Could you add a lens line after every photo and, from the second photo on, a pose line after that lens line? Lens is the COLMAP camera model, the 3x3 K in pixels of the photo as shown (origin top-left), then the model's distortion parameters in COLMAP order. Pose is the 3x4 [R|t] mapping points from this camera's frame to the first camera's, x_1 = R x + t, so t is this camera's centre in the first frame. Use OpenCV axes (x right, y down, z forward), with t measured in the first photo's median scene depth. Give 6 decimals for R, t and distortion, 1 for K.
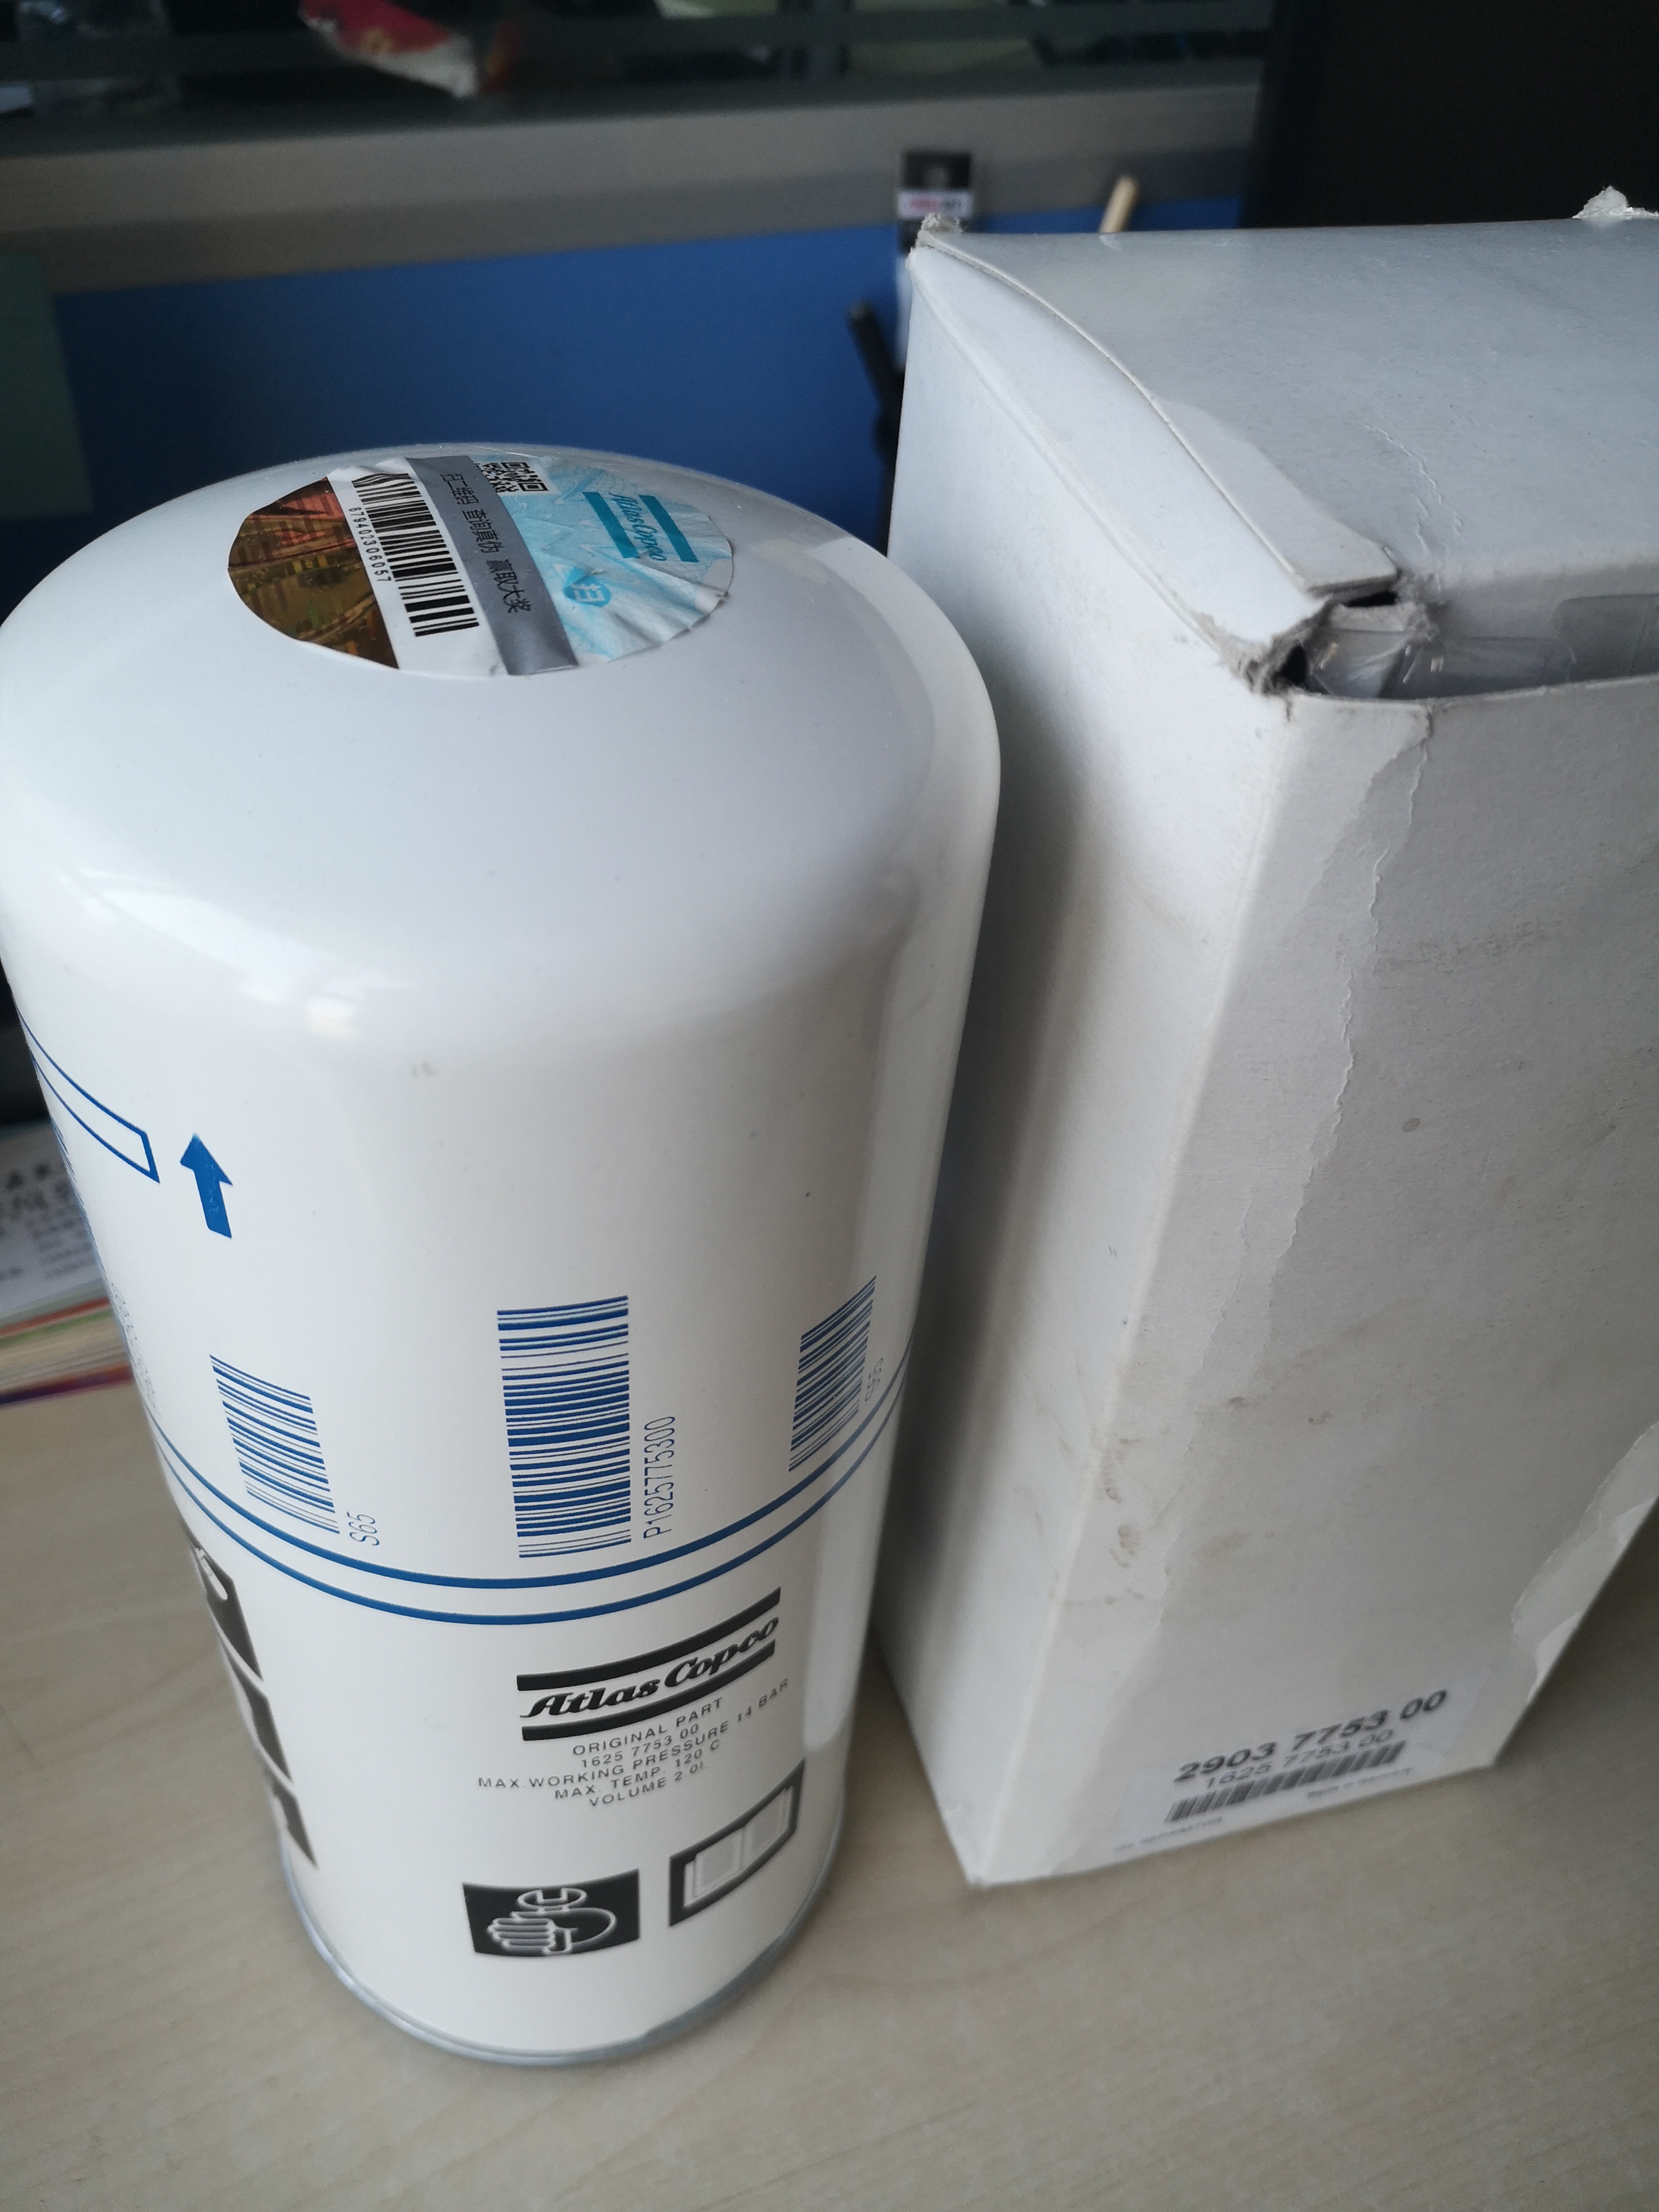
lens RADIAL K [[1777.0, 0, 825.1], [0, 1777.0, 1100.1], [0, 0, 1]] dist [0.032093, -0.073609]
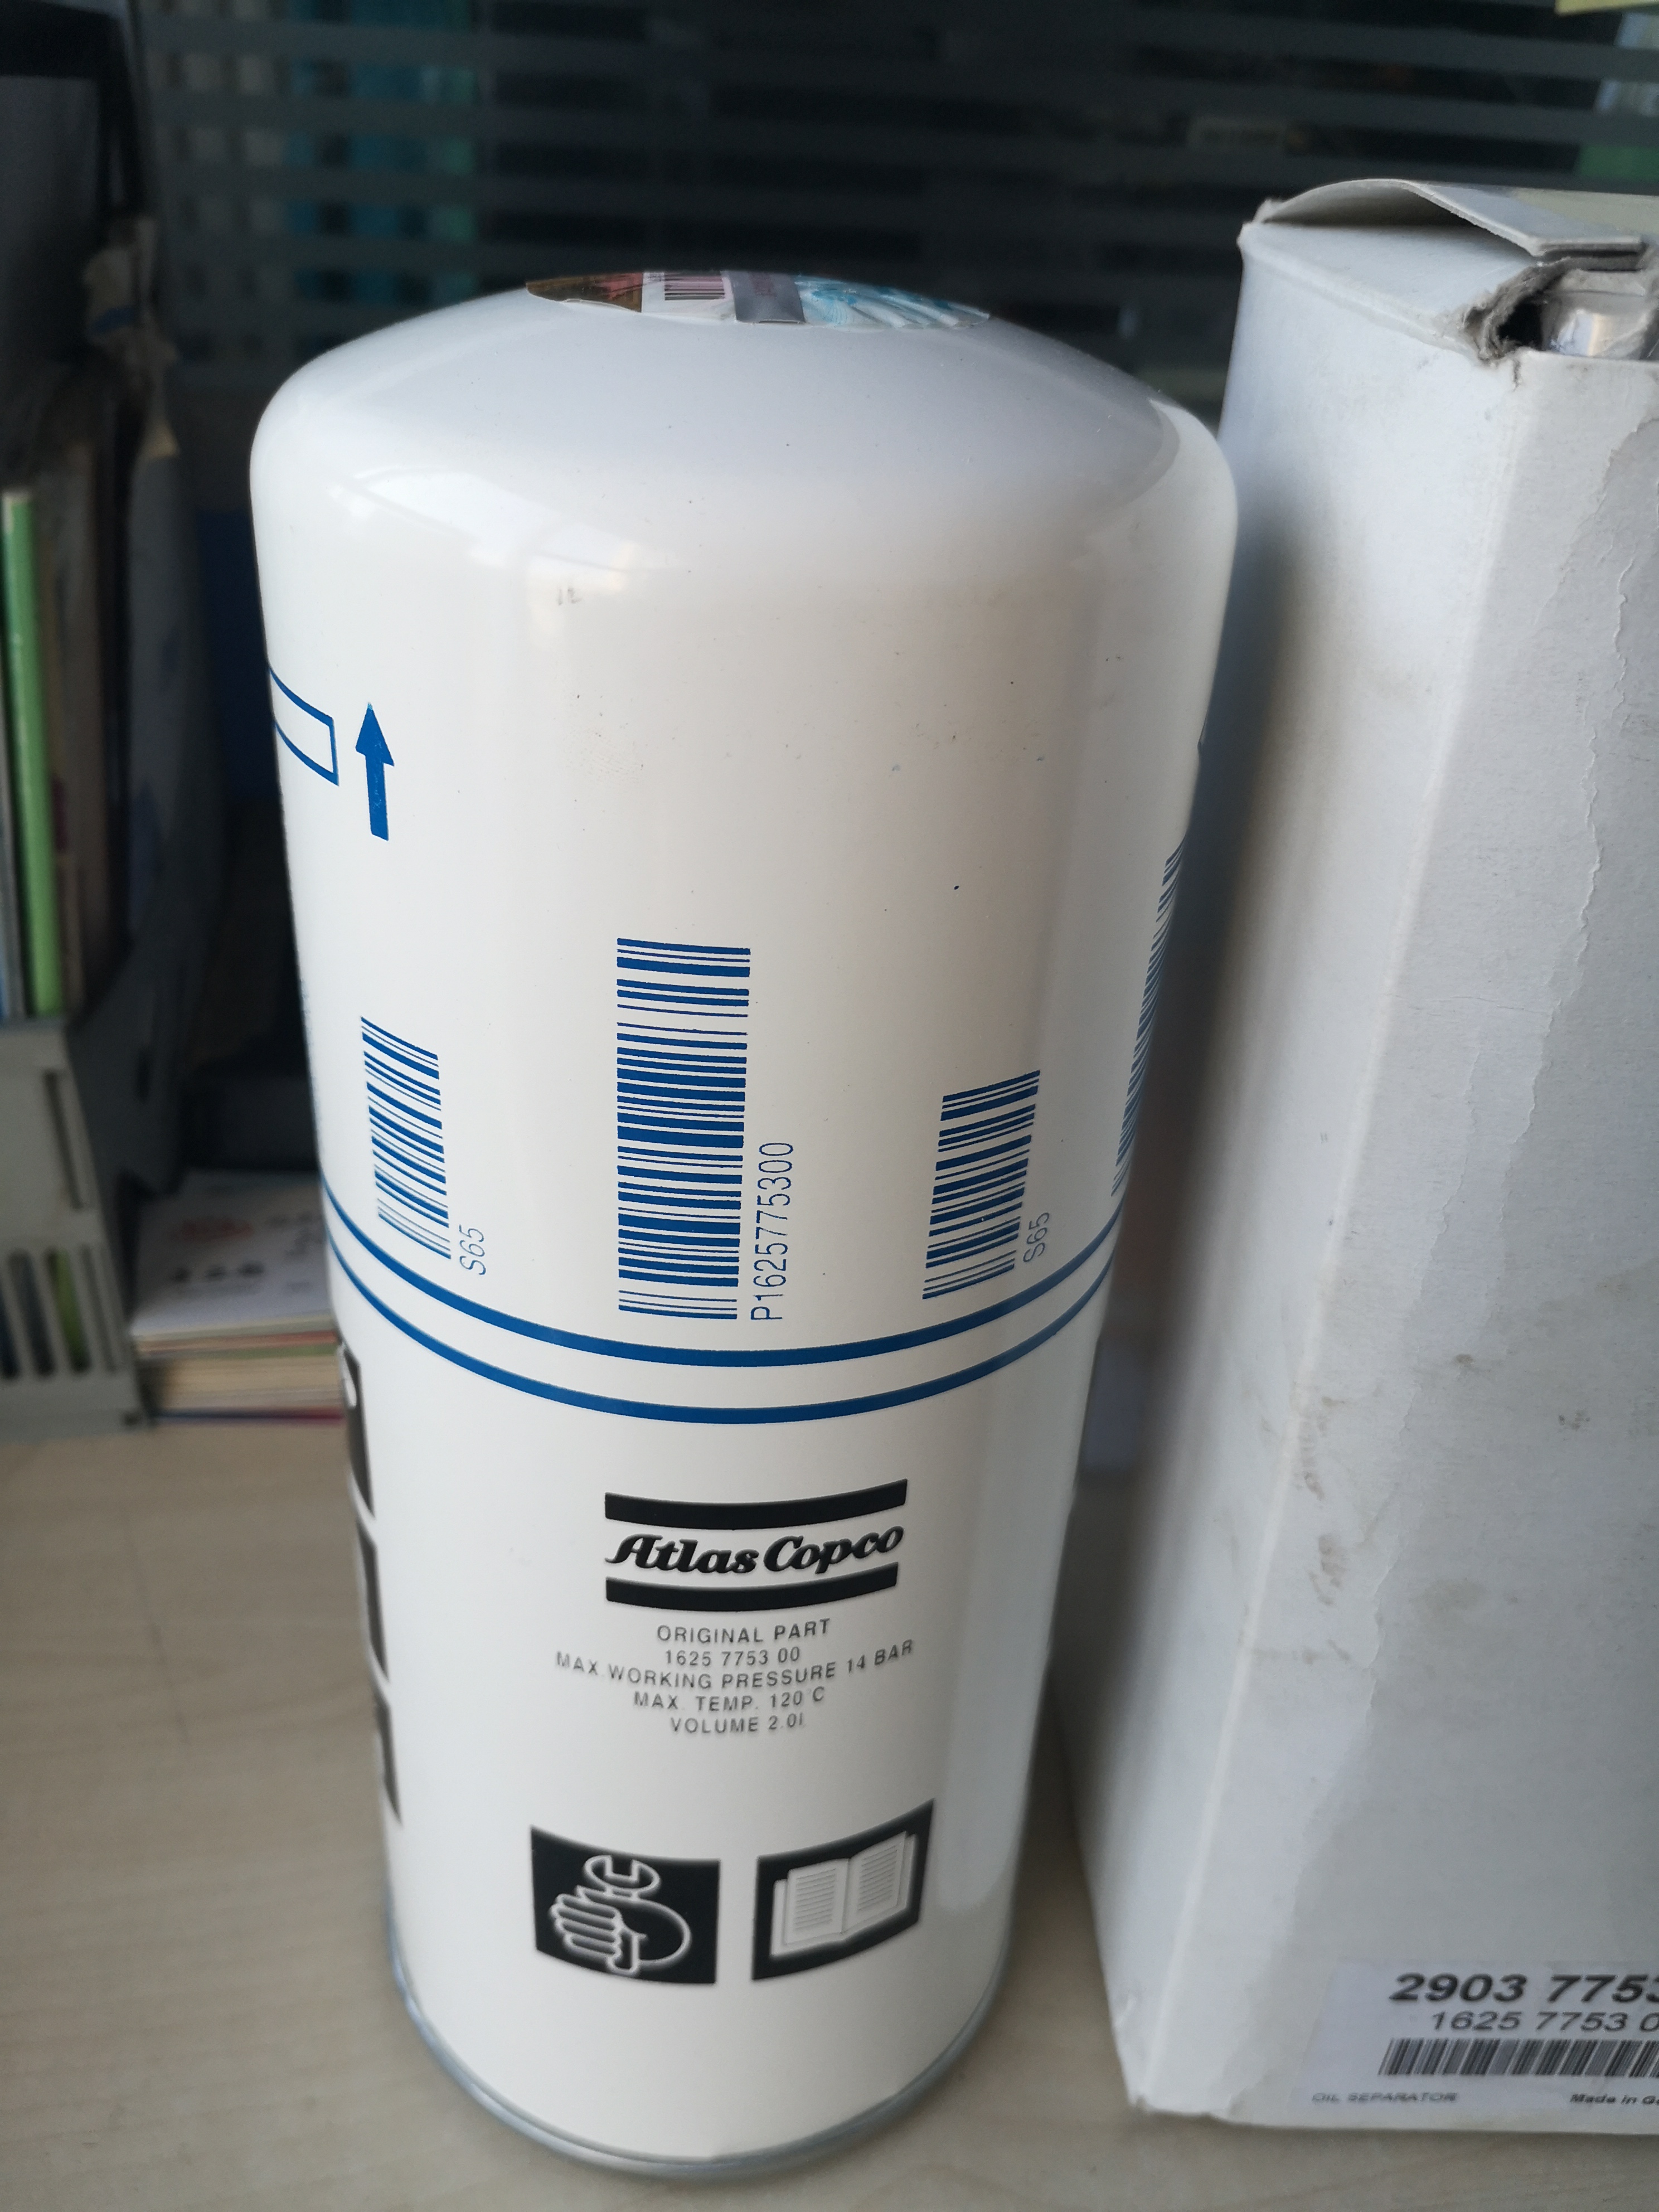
lens RADIAL K [[1777.0, 0, 823.7], [0, 1777.0, 1116.6], [0, 0, 1]] dist [0.032093, -0.073609]
pose [[0.961716, 0.122045, -0.245371, 0.130315], [-0.179800, 0.956711, -0.228857, 0.307483], [0.206818, 0.264213, 0.942028, 0.096321]]
